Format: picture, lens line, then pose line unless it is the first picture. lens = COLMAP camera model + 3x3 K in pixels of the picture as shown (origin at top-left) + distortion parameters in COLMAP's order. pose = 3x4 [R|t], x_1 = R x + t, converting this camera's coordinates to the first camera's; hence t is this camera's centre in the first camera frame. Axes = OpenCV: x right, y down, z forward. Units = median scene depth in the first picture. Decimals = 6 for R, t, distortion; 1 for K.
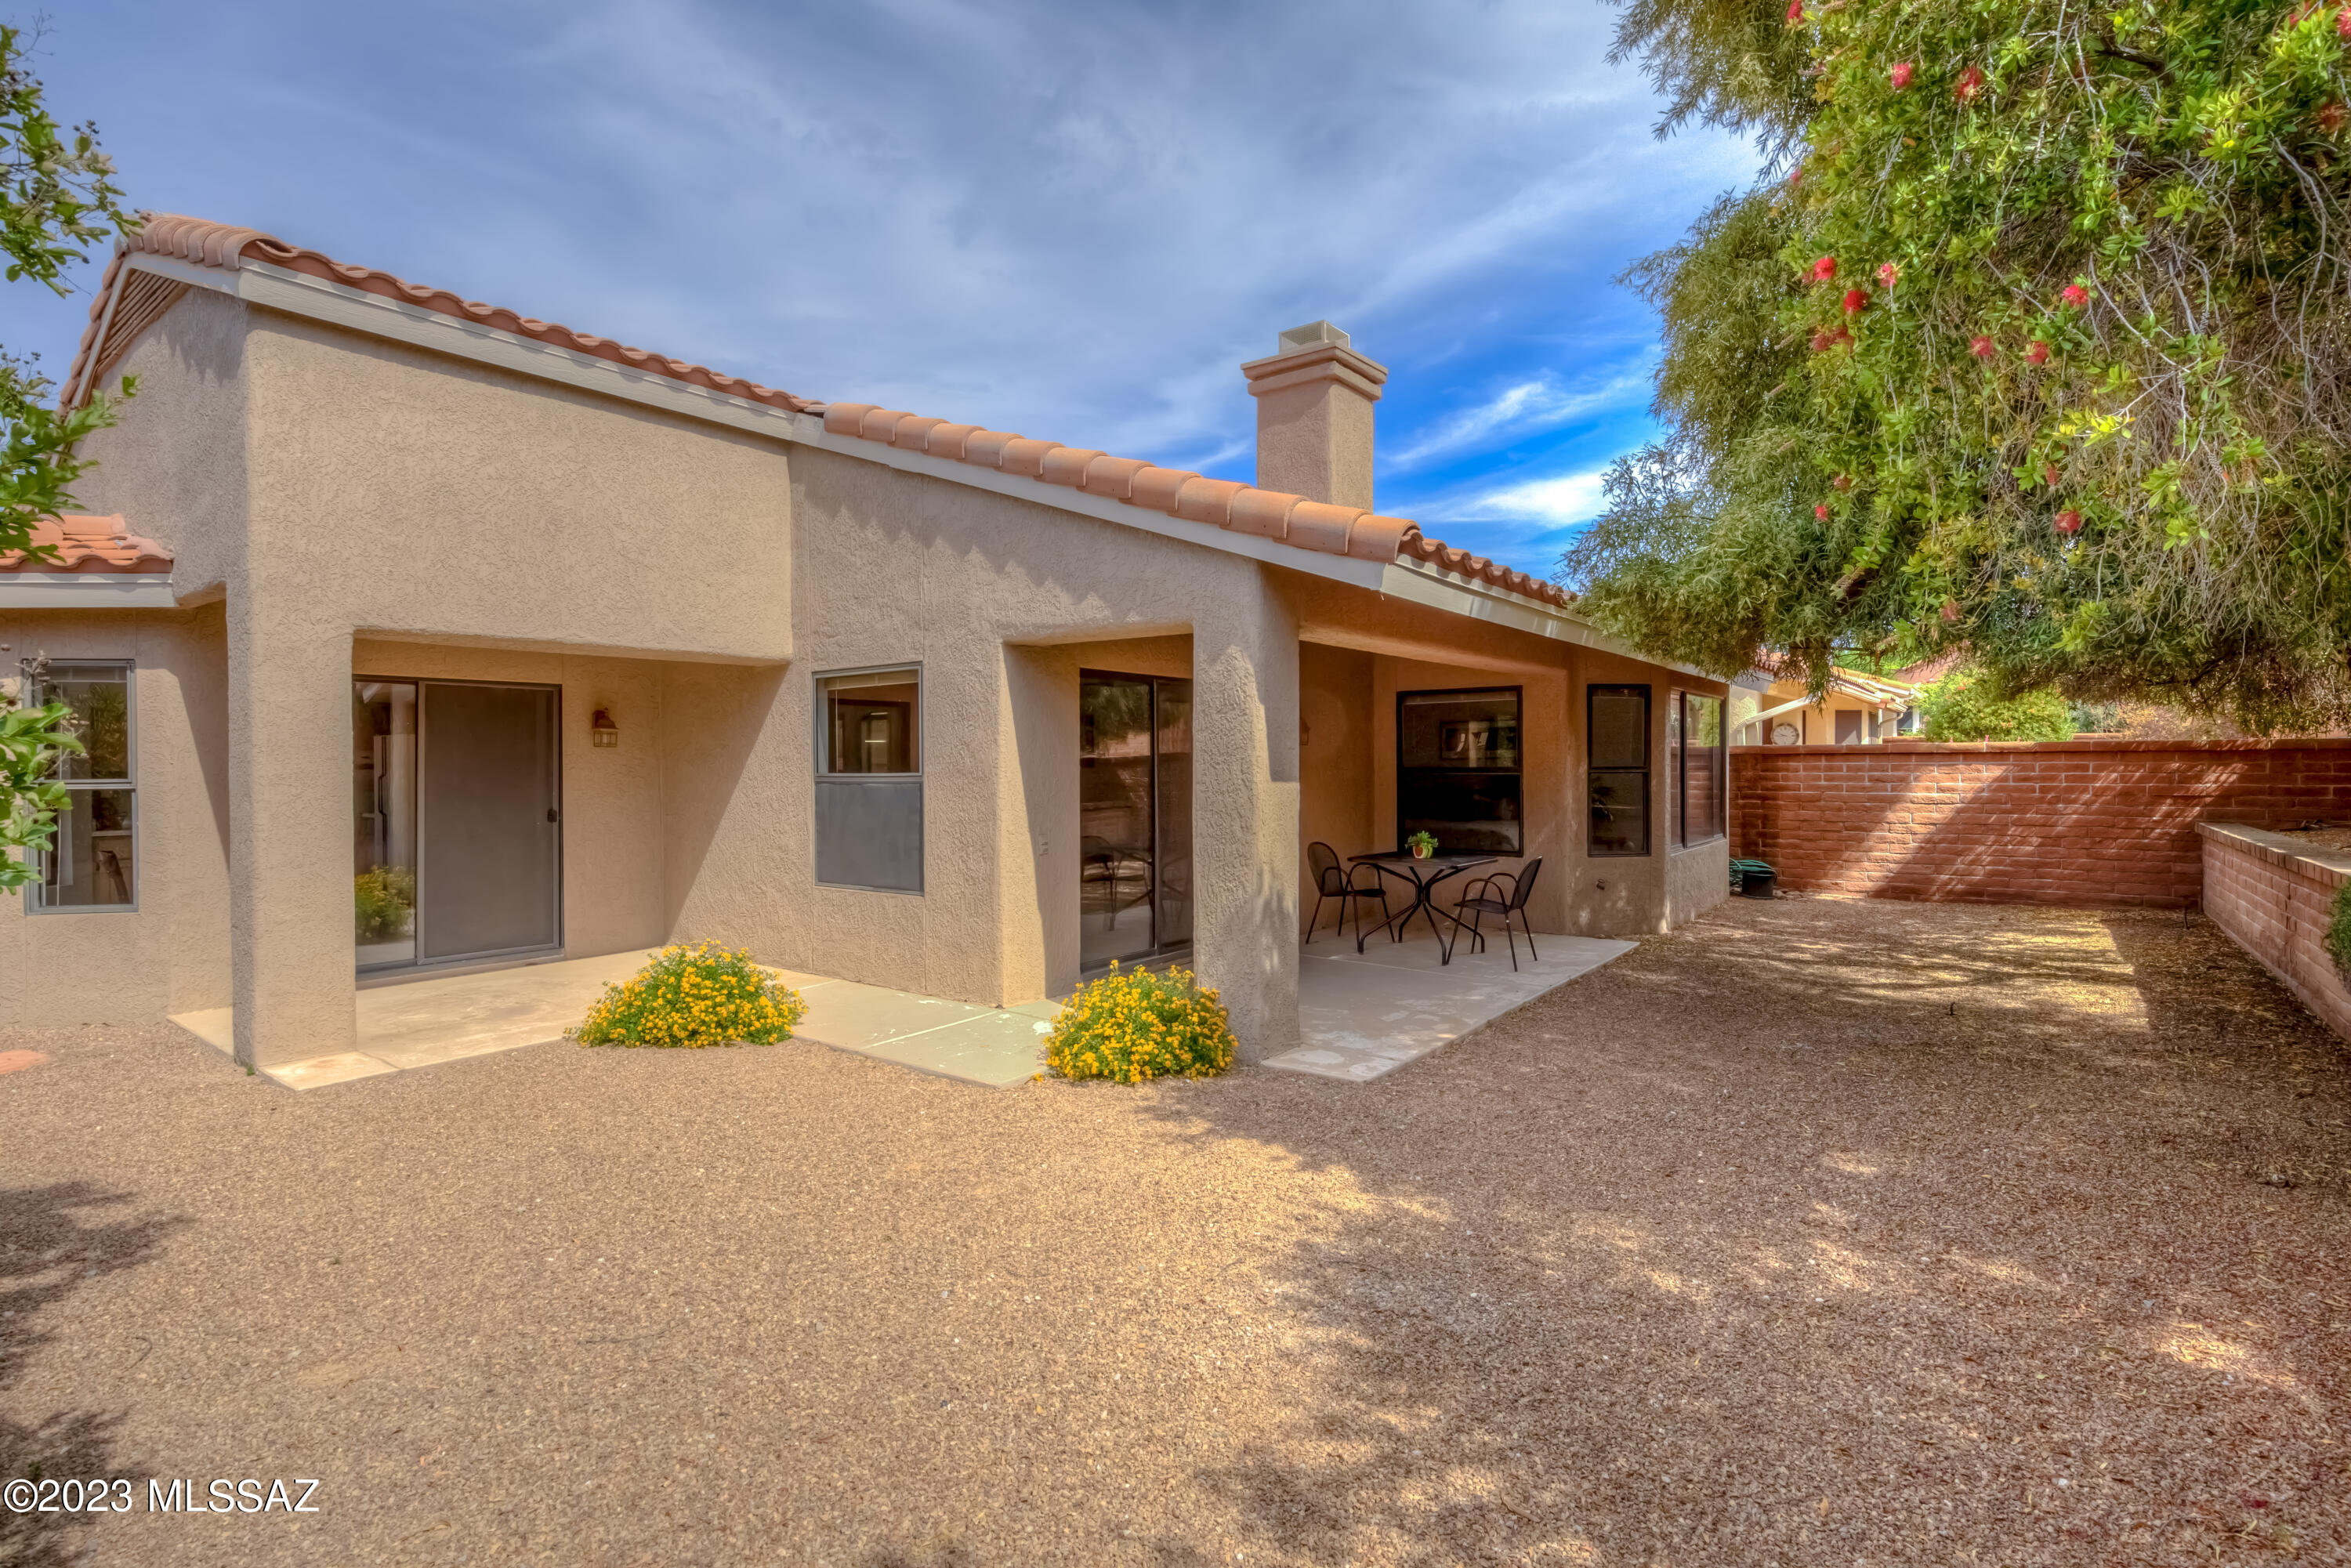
lens RADIAL K [[1117.1, 0, 1139.9], [0, 1117.1, 770.4], [0, 0, 1]] dist [0.027107, 0.001344]
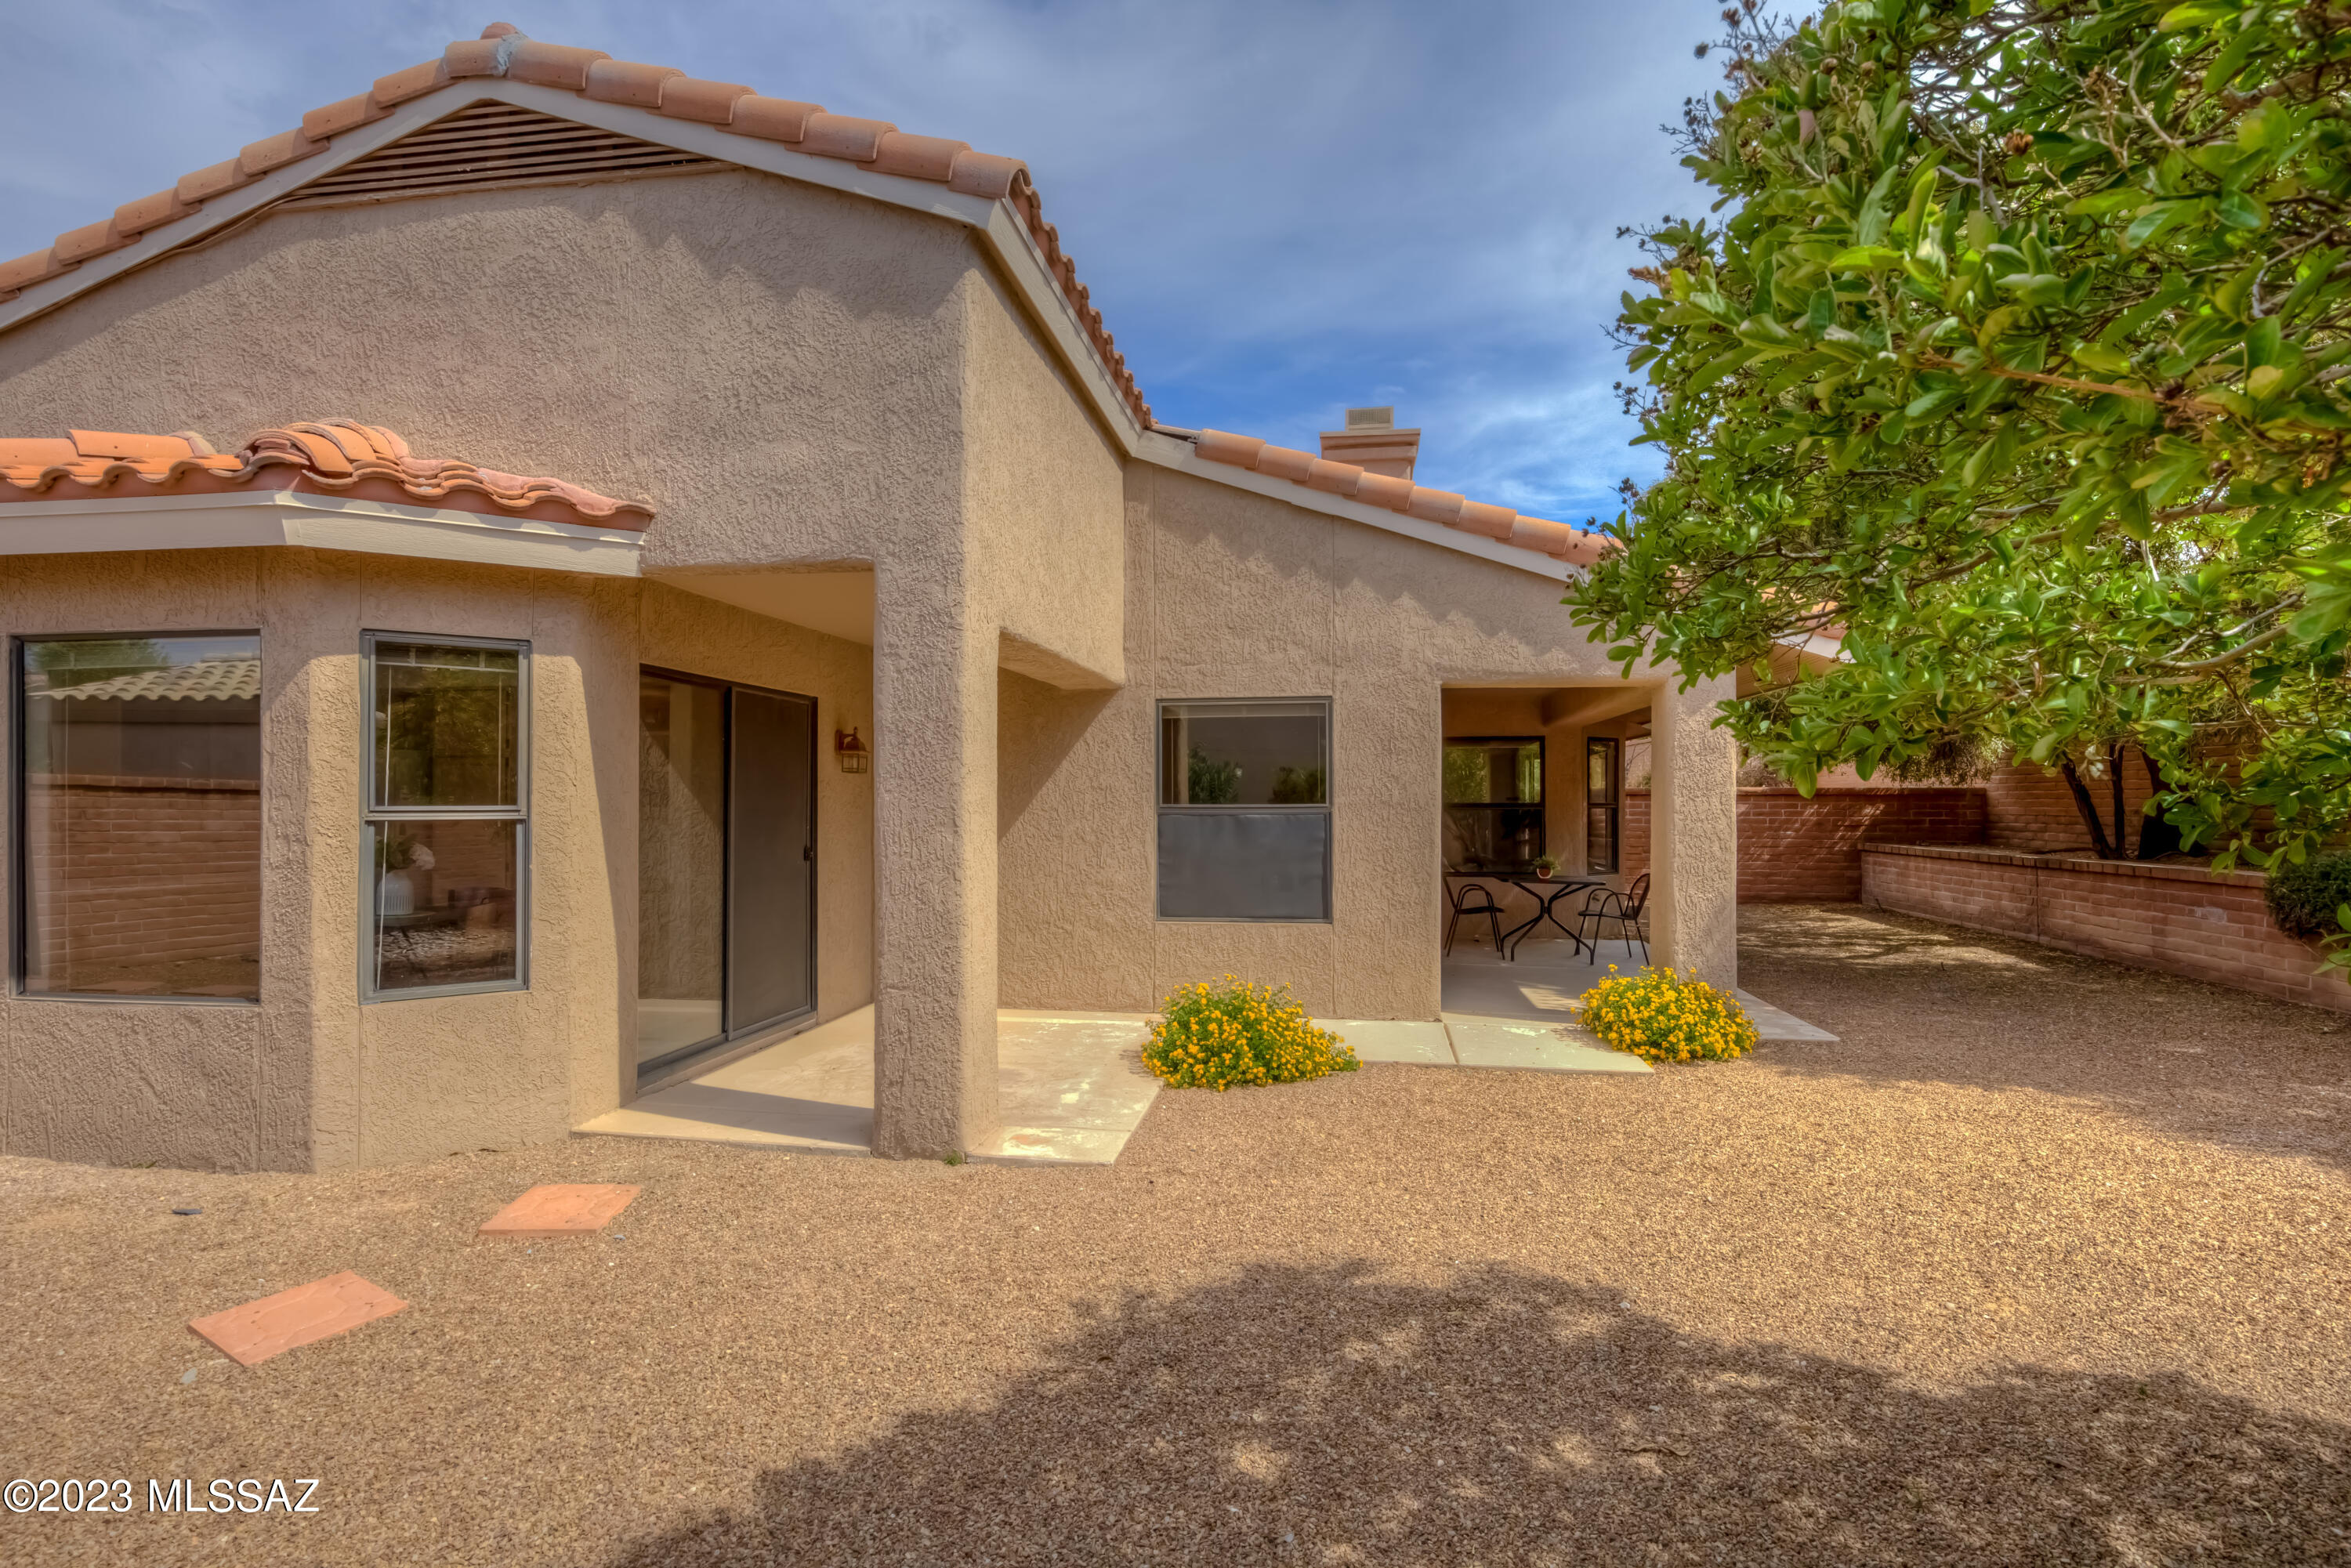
lens RADIAL K [[1122.8, 0, 1171.4], [0, 1122.8, 786.9], [0, 0, 1]] dist [-0.001086, 0.000320]
pose [[0.872598, 0.014028, 0.488237, -0.807522], [-0.004869, 0.999788, -0.020024, 0.007776], [-0.488414, 0.015096, 0.872481, 0.162756]]
